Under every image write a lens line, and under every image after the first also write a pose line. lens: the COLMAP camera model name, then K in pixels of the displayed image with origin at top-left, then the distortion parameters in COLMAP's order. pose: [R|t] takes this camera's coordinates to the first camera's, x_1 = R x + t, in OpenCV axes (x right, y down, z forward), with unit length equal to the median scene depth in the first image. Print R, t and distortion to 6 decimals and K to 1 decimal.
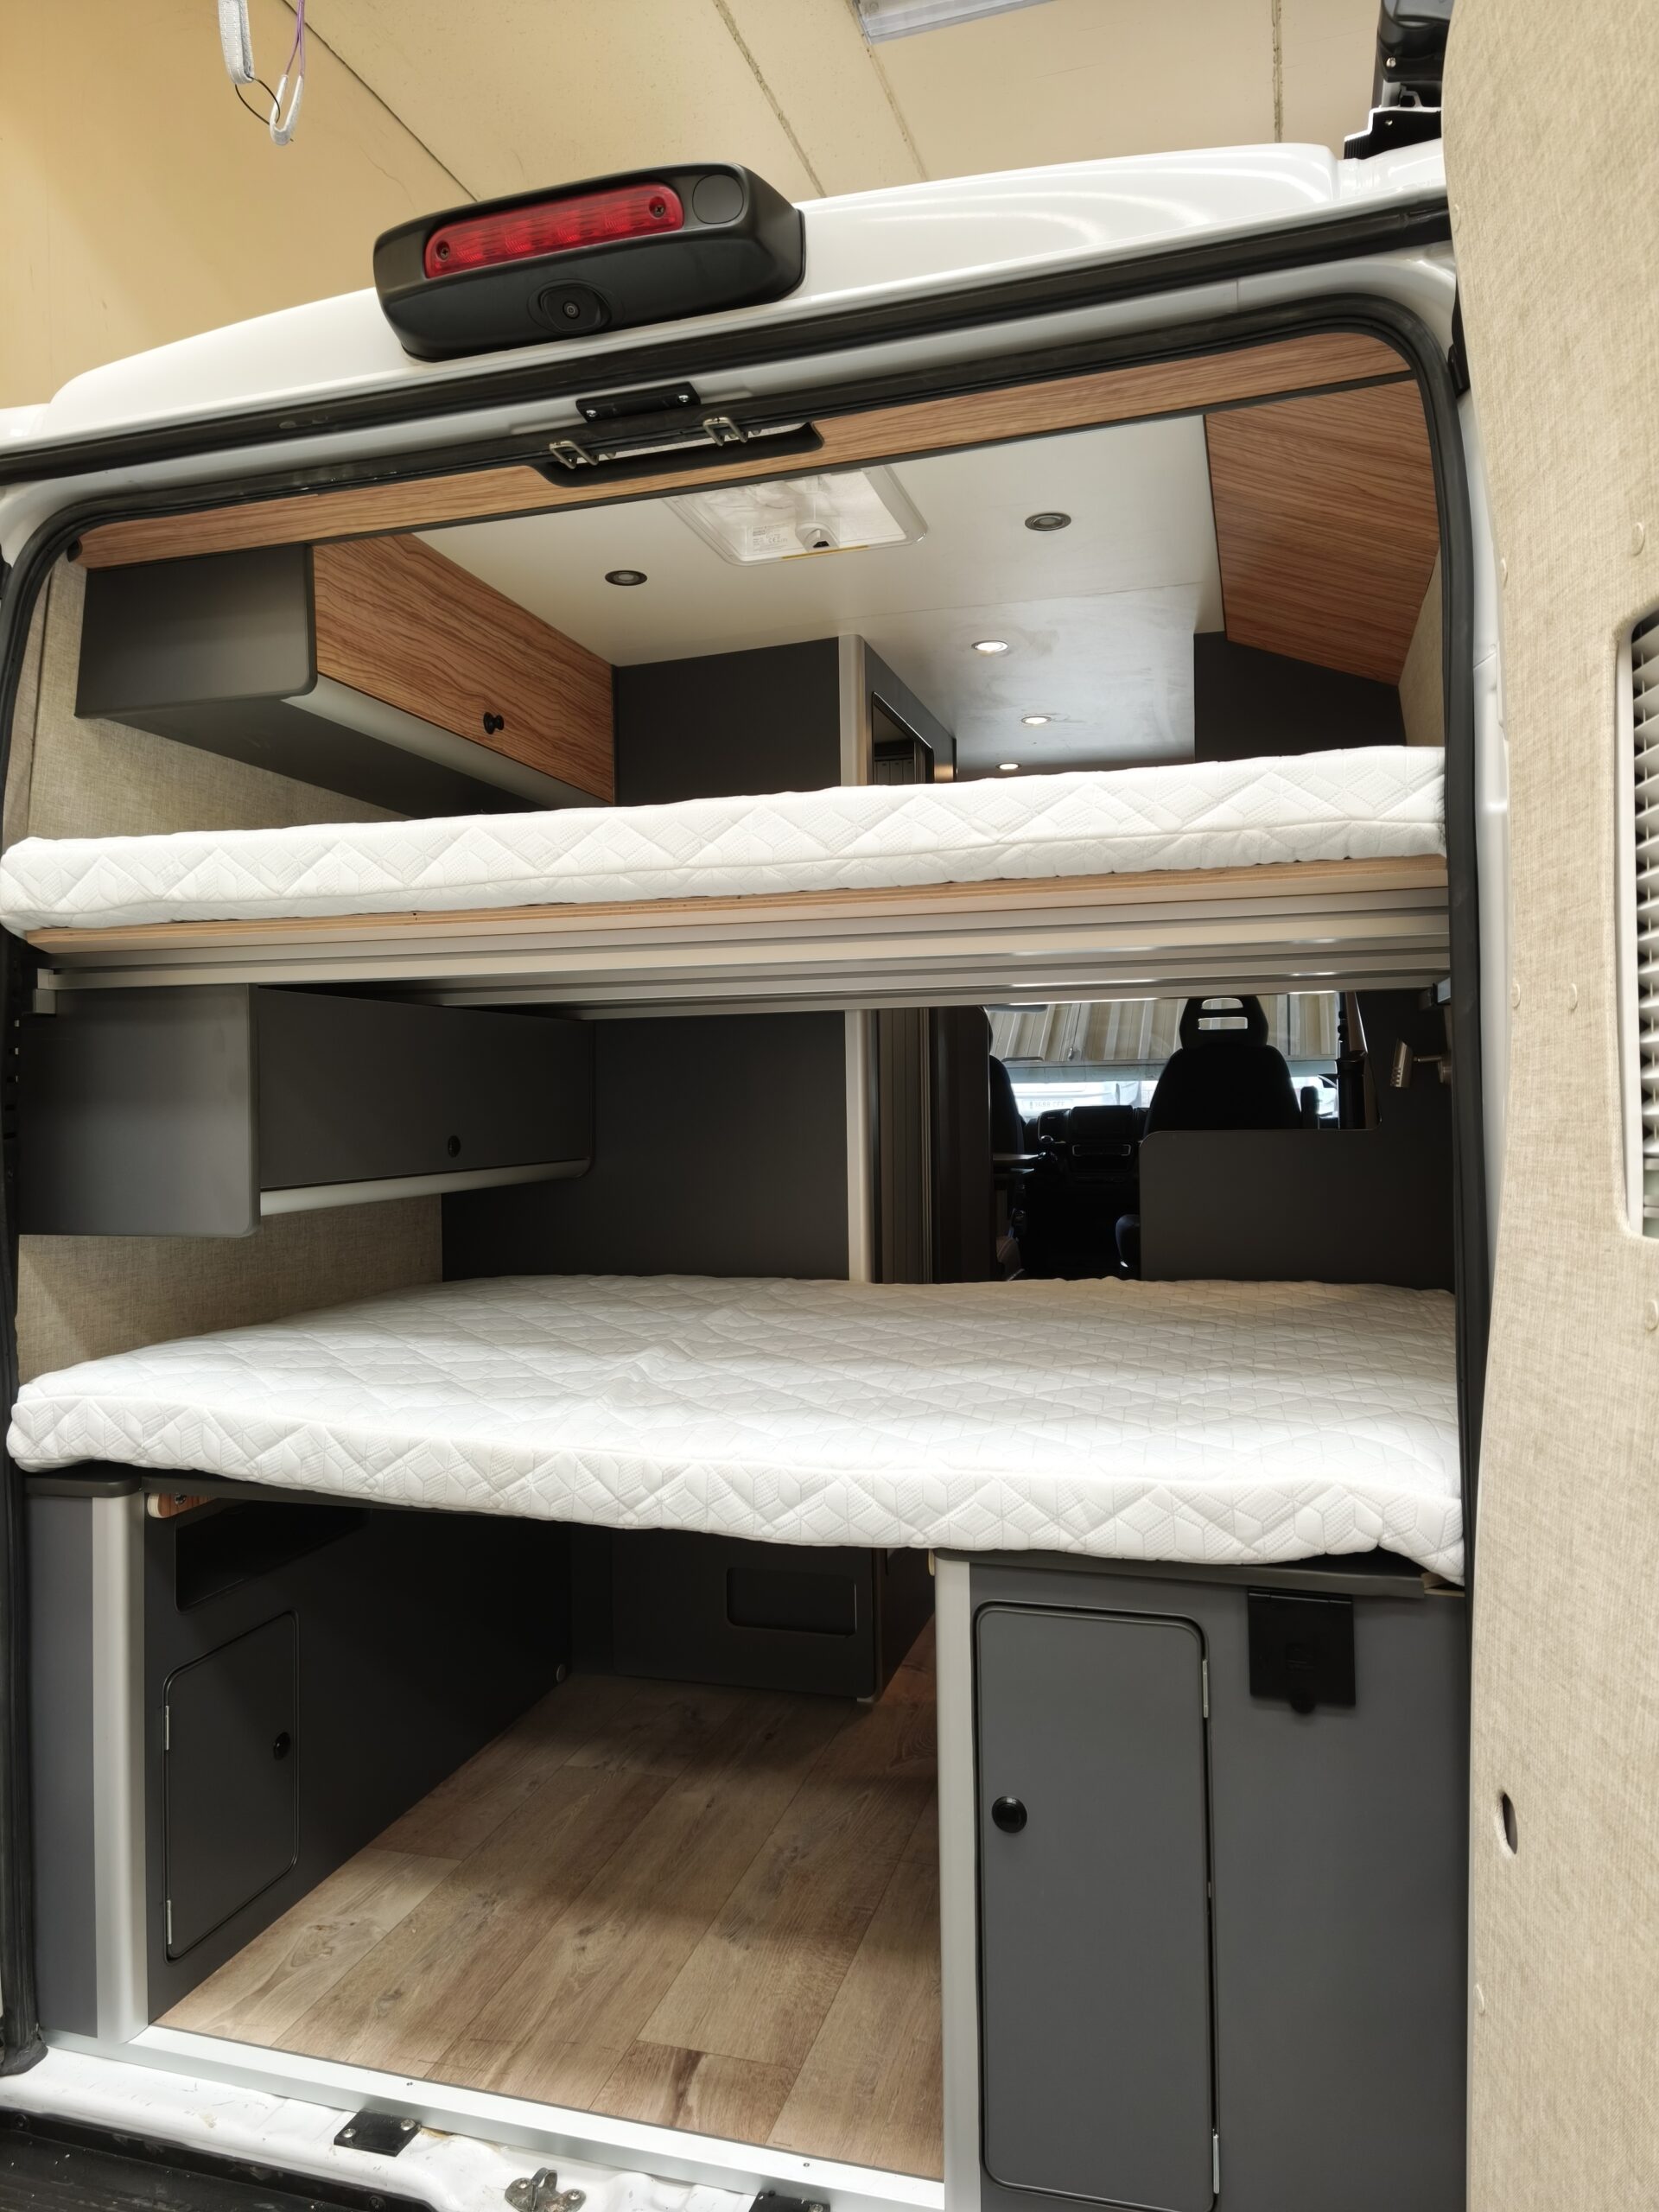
lens RADIAL K [[1453.2, 0, 840.8], [0, 1453.2, 1088.9], [0, 0, 1]] dist [0.062049, -0.058410]
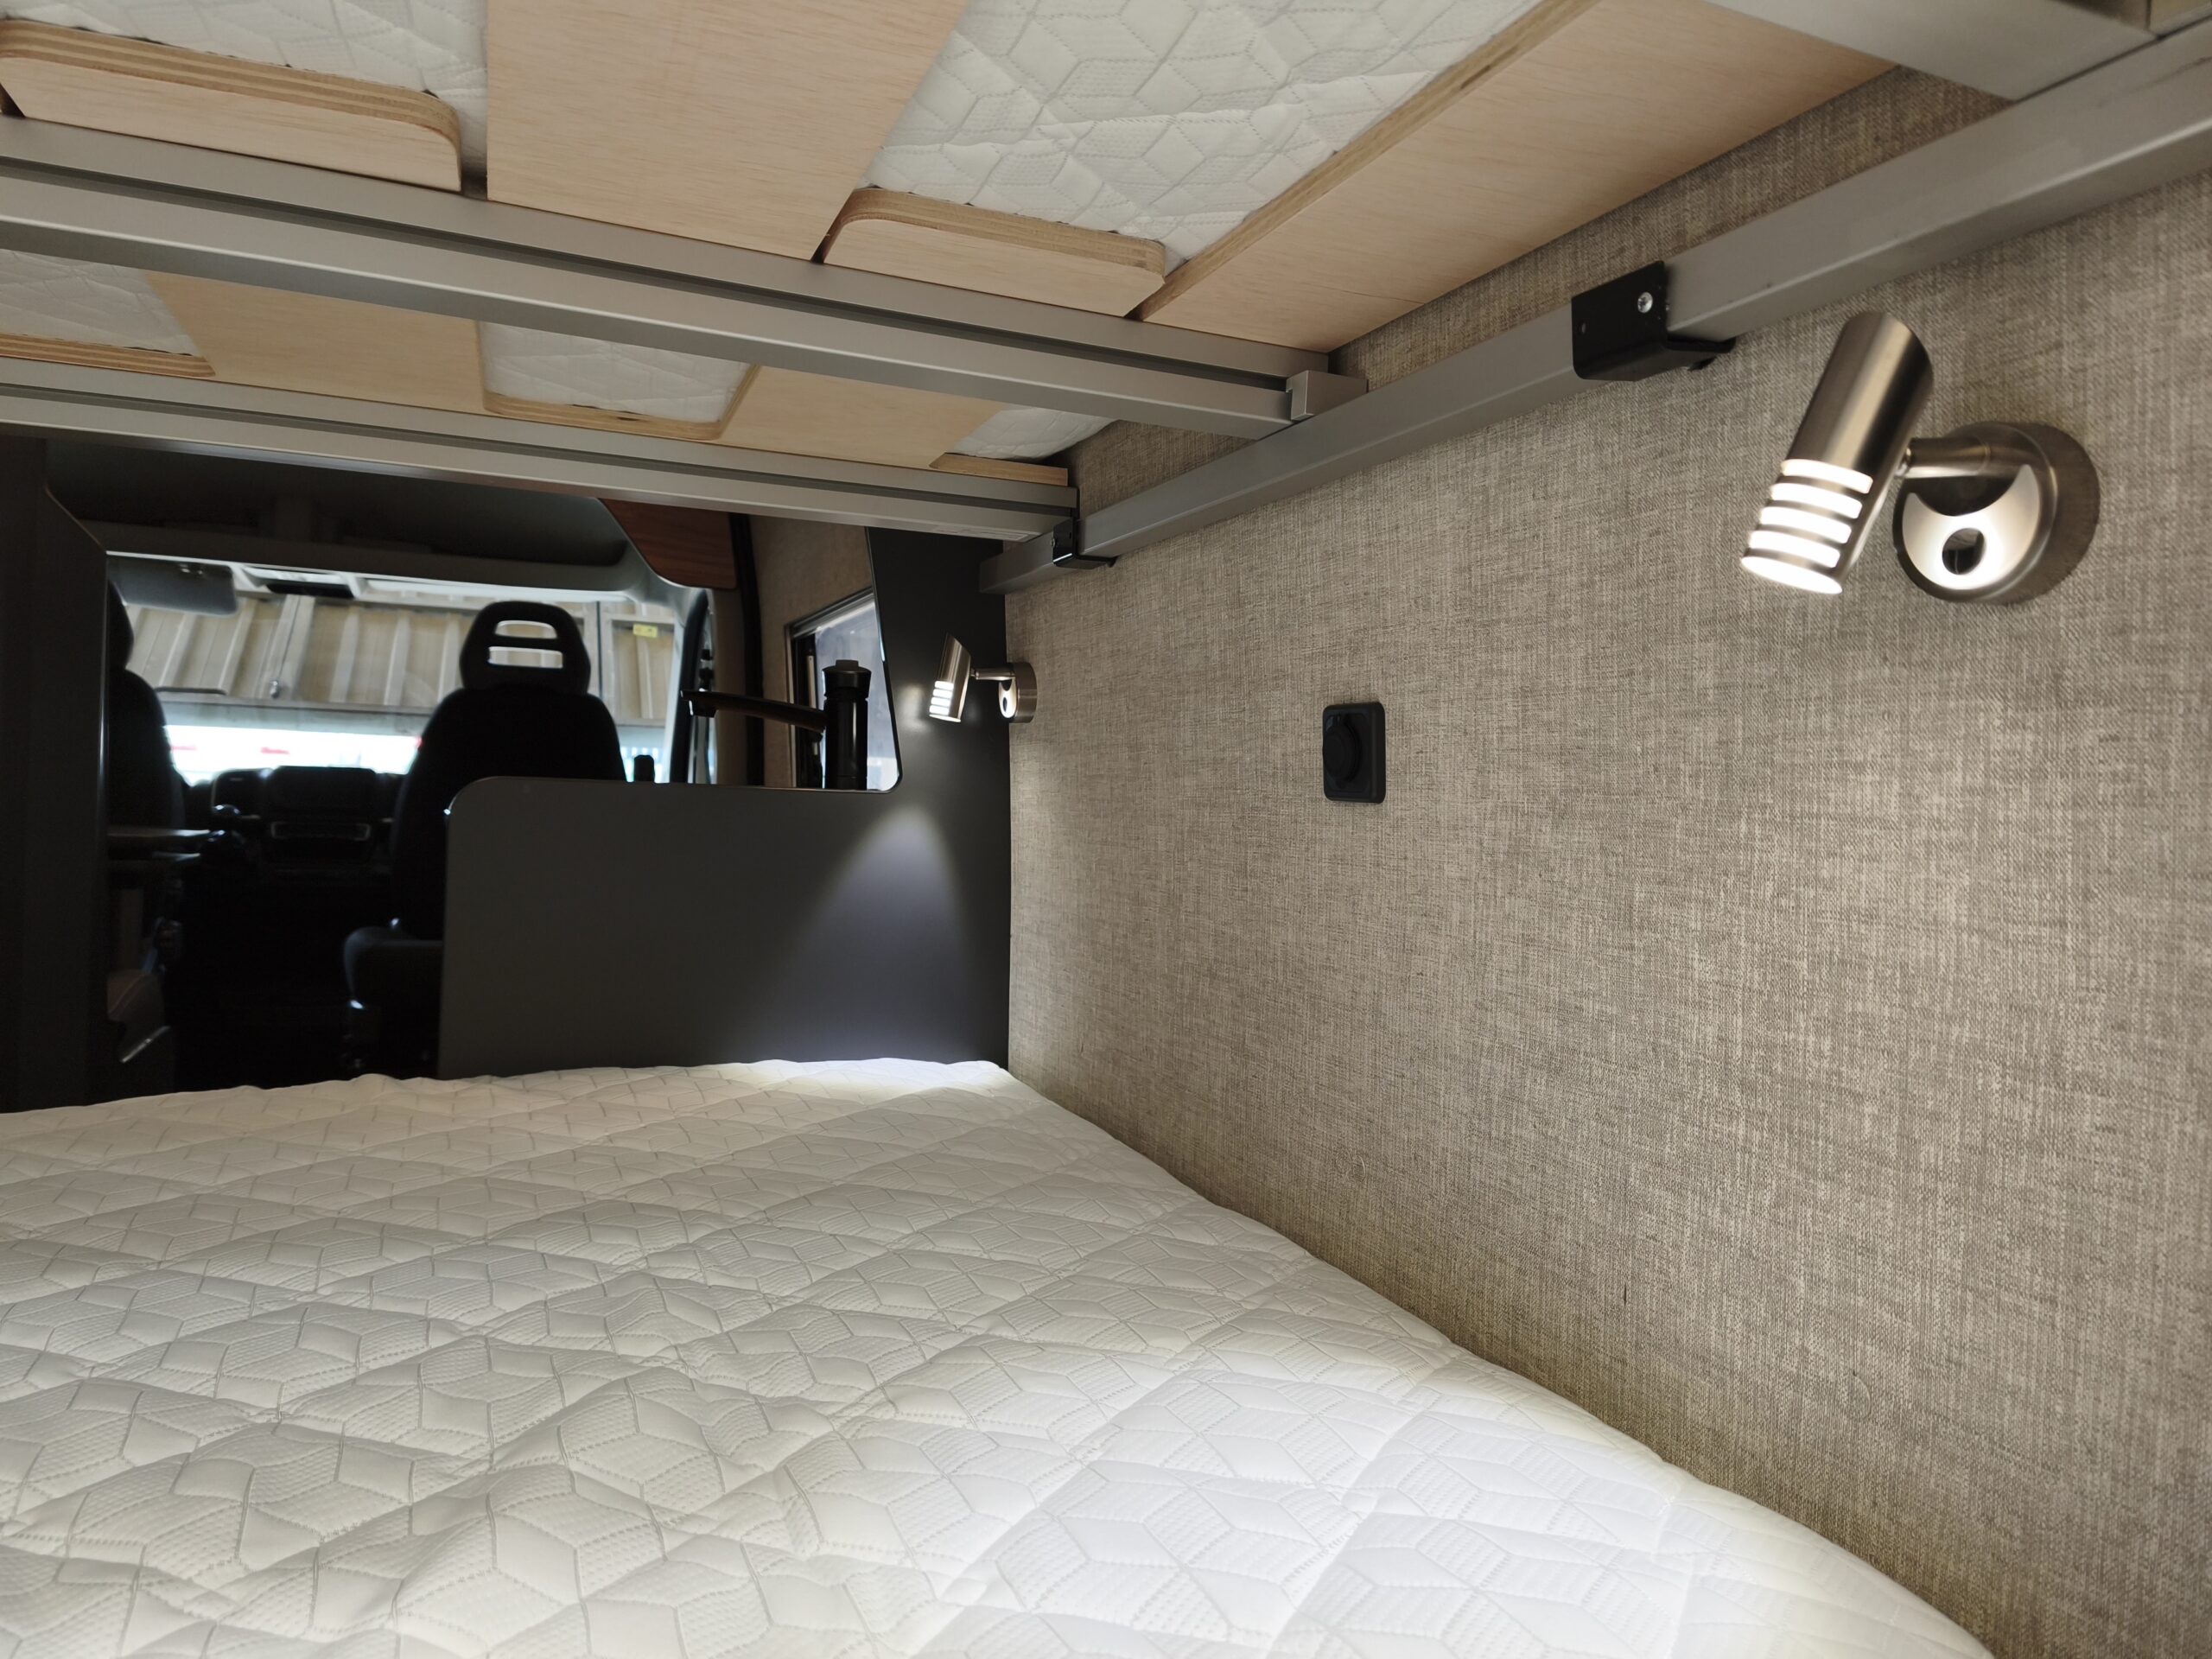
lens RADIAL K [[1453.2, 0, 1108.8], [0, 1453.2, 821.6], [0, 0, 1]] dist [0.062049, -0.058410]
pose [[0.776377, 0.038795, 0.629074, 0.033233], [-0.052030, 0.998642, 0.002627, 0.016594], [-0.628118, -0.034770, 0.777341, 0.241225]]
